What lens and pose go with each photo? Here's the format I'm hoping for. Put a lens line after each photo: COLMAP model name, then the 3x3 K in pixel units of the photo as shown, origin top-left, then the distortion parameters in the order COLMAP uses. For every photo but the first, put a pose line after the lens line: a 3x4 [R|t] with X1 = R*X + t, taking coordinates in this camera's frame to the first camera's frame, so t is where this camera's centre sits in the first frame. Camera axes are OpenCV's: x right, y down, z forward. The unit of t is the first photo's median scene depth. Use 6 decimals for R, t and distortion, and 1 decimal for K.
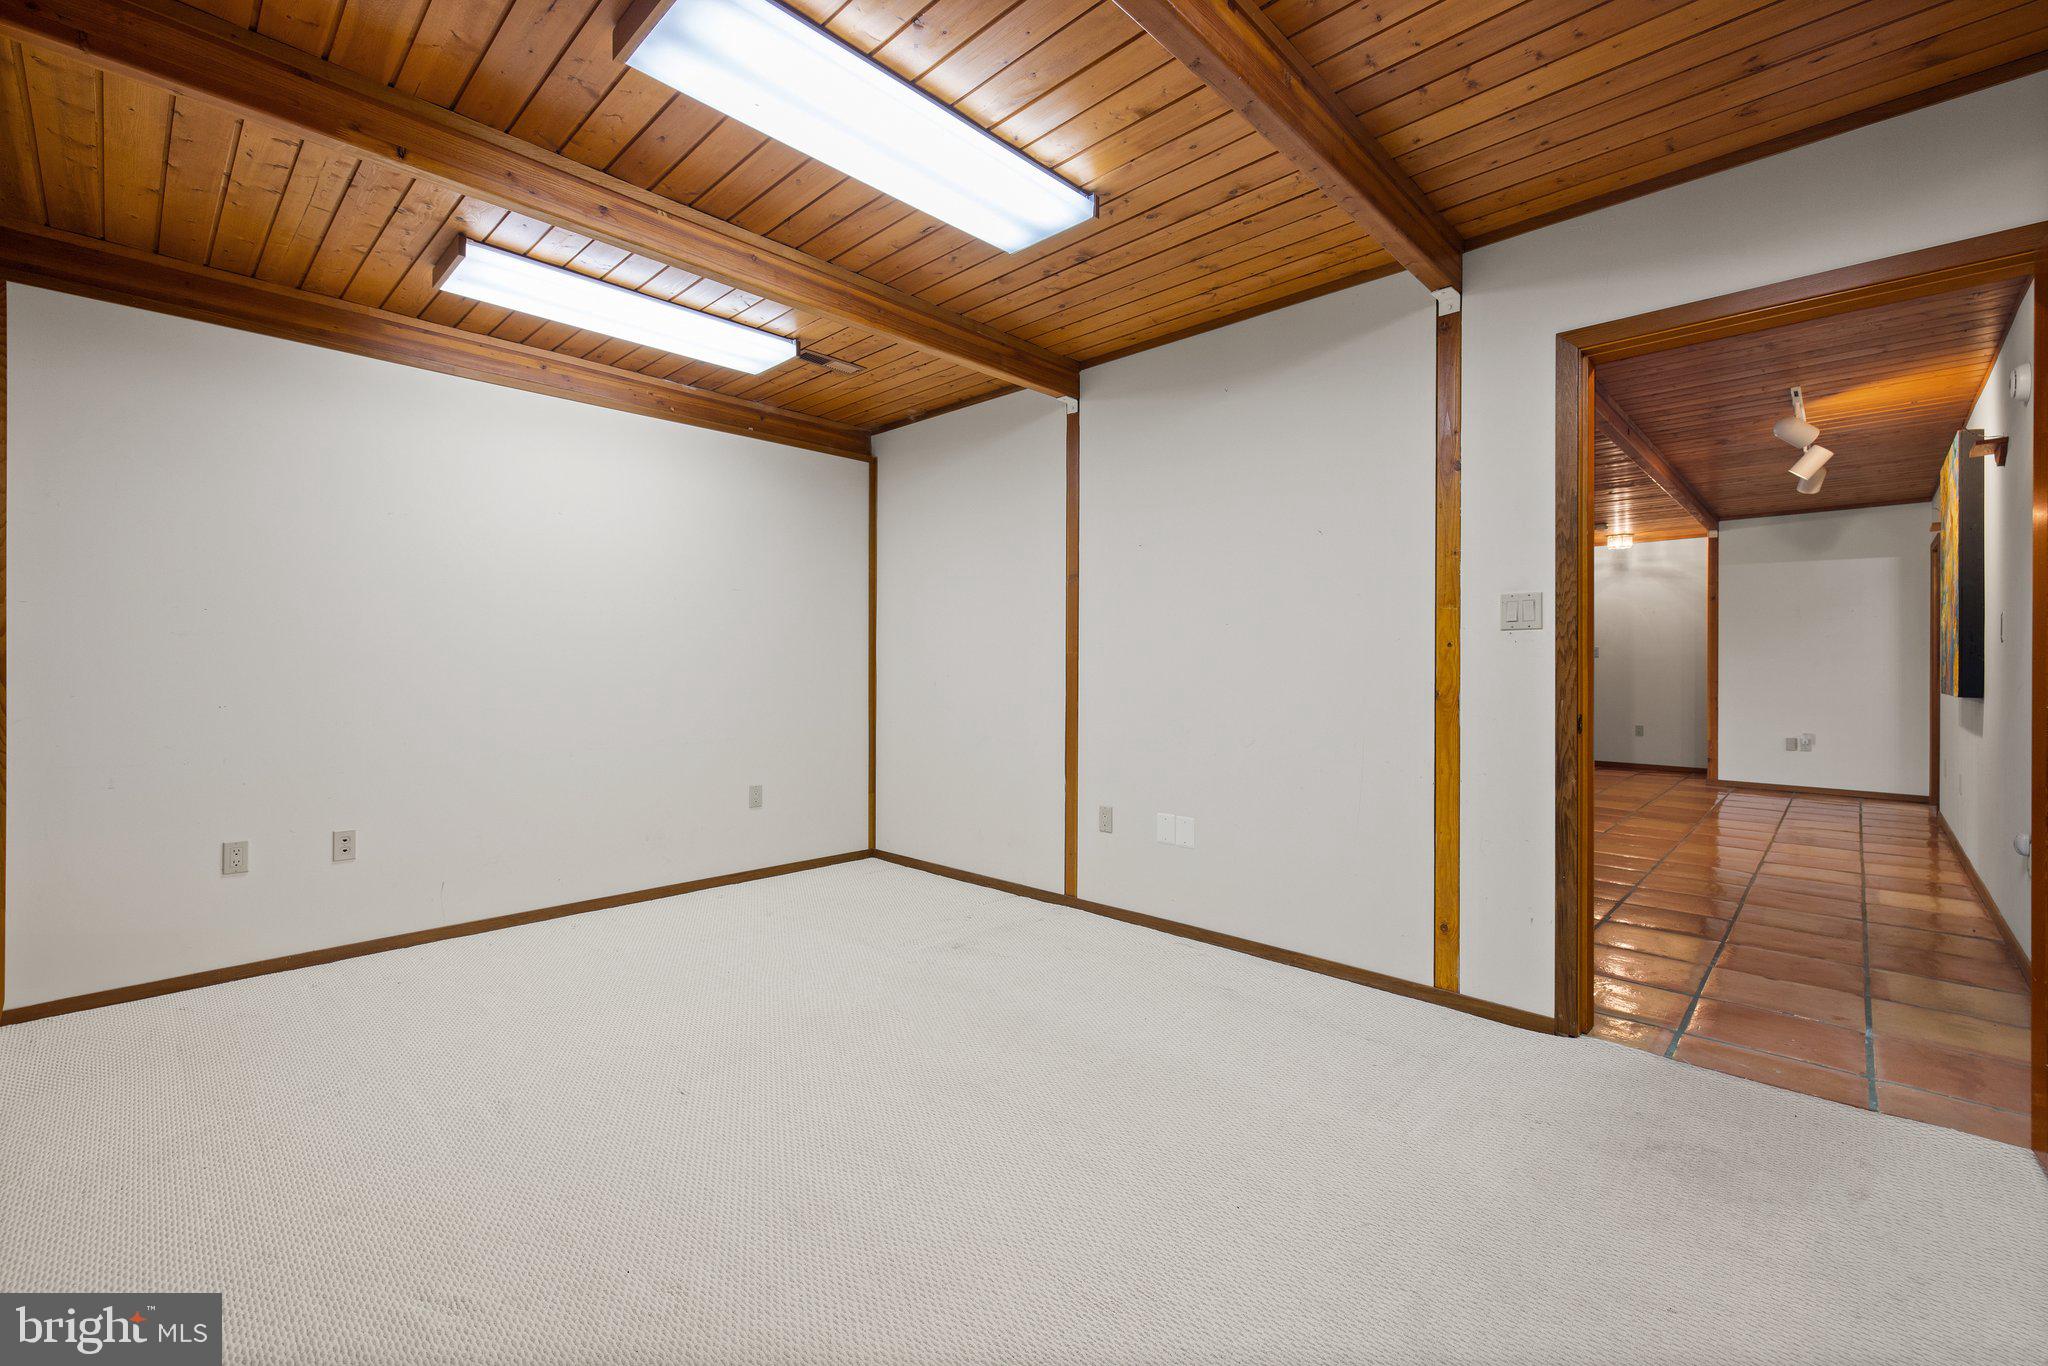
lens RADIAL K [[853.7, 0, 989.2], [0, 853.7, 668.9], [0, 0, 1]] dist [0.019732, -0.005395]
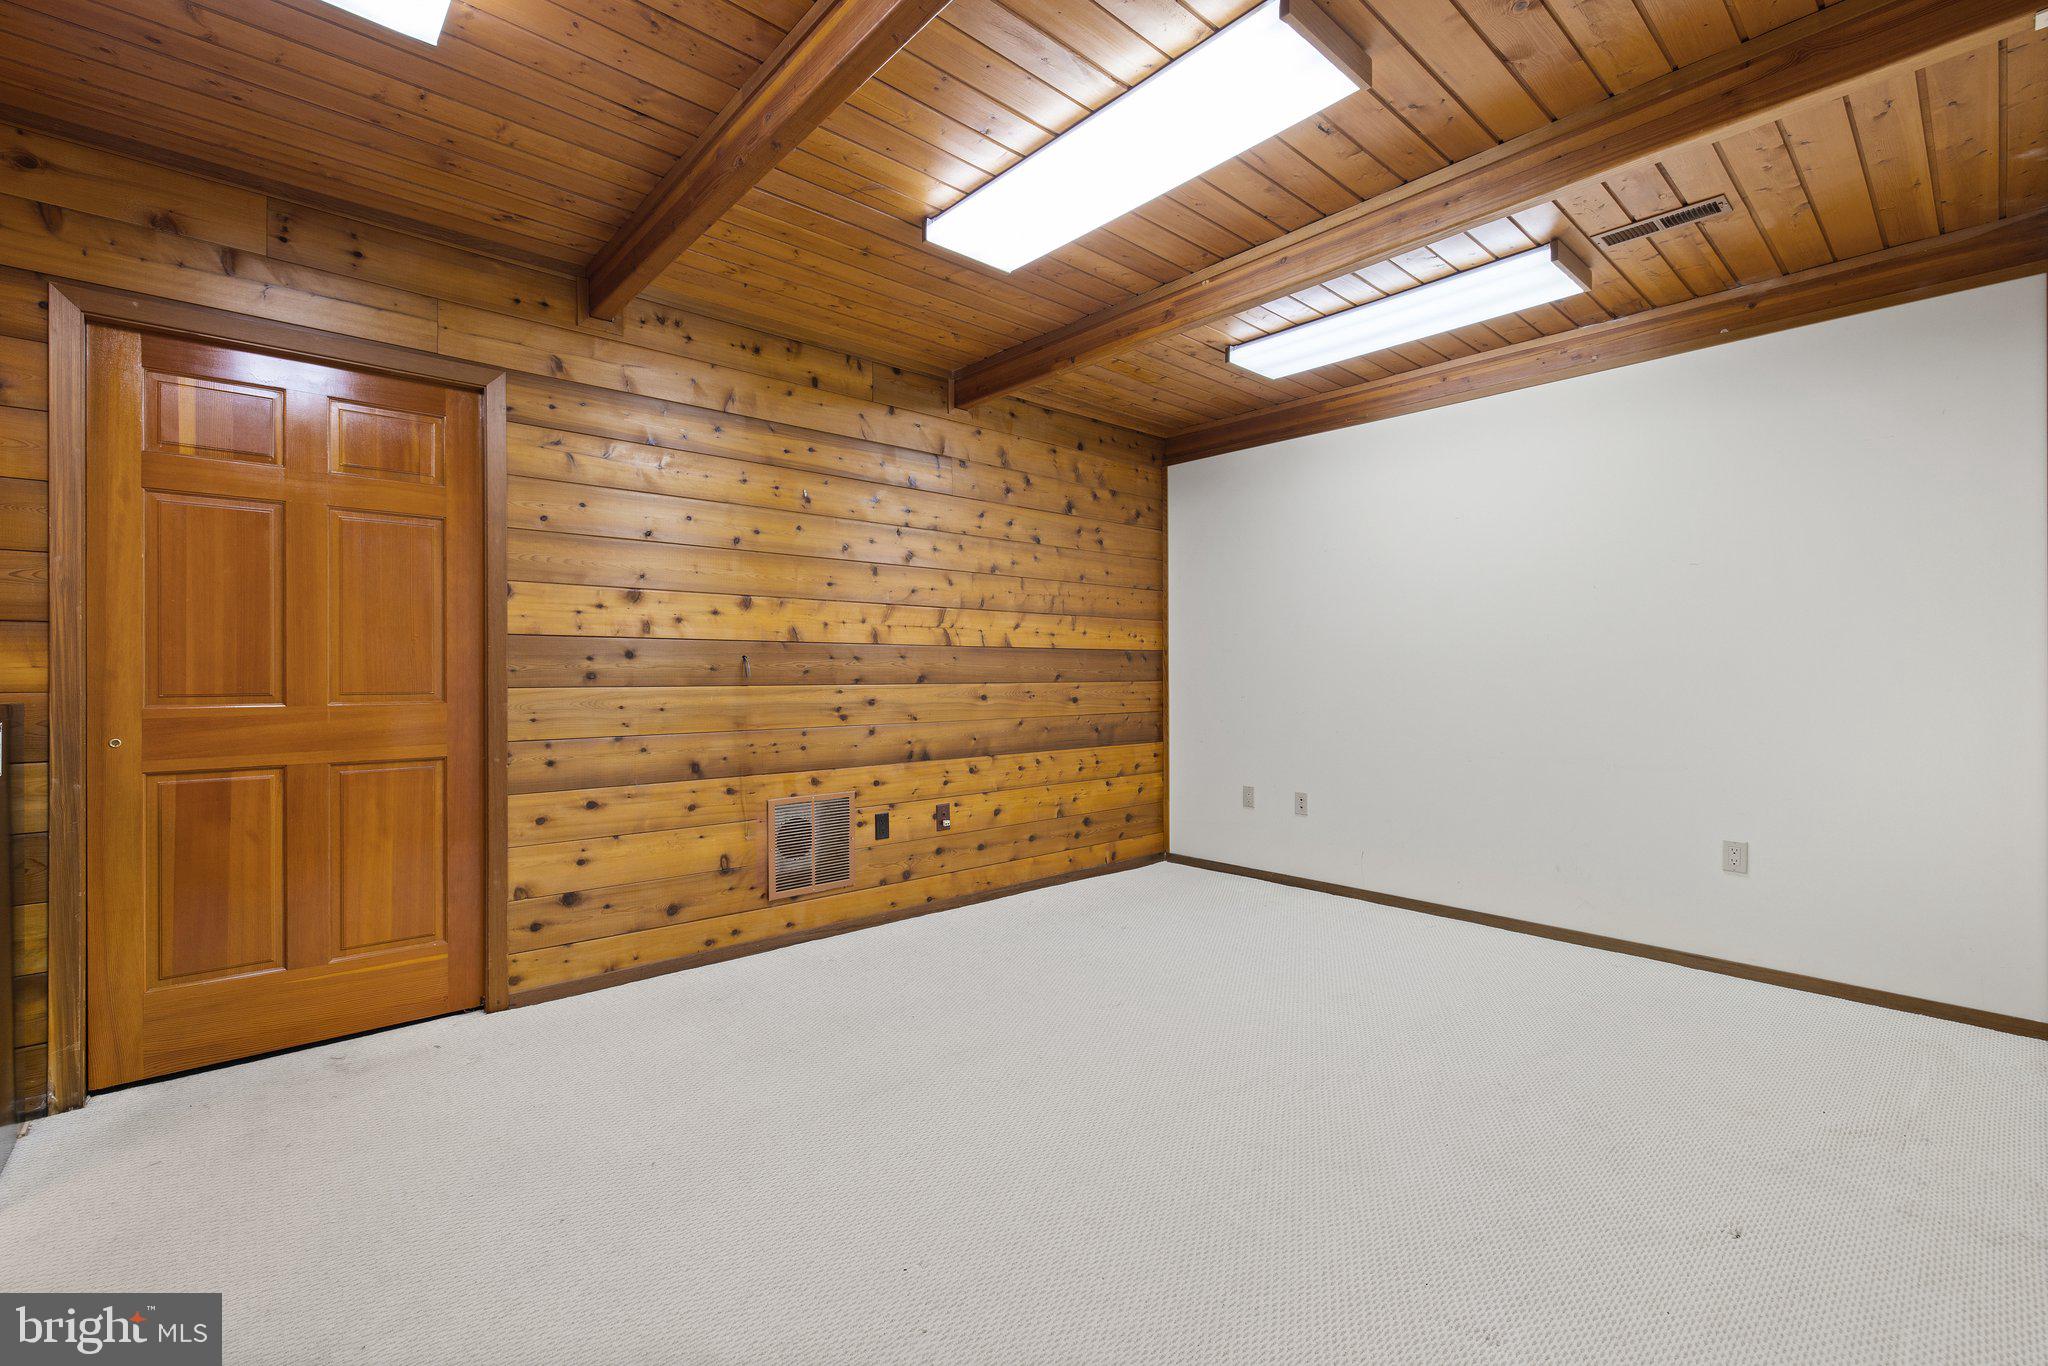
lens RADIAL K [[882.9, 0, 1028.3], [0, 882.9, 670.1], [0, 0, 1]] dist [0.001044, 0.000053]
pose [[-0.048315, -0.001113, -0.998832, 0.579129], [-0.001751, 0.999998, -0.001030, -0.001049], [0.998831, 0.001699, -0.048317, 0.572587]]
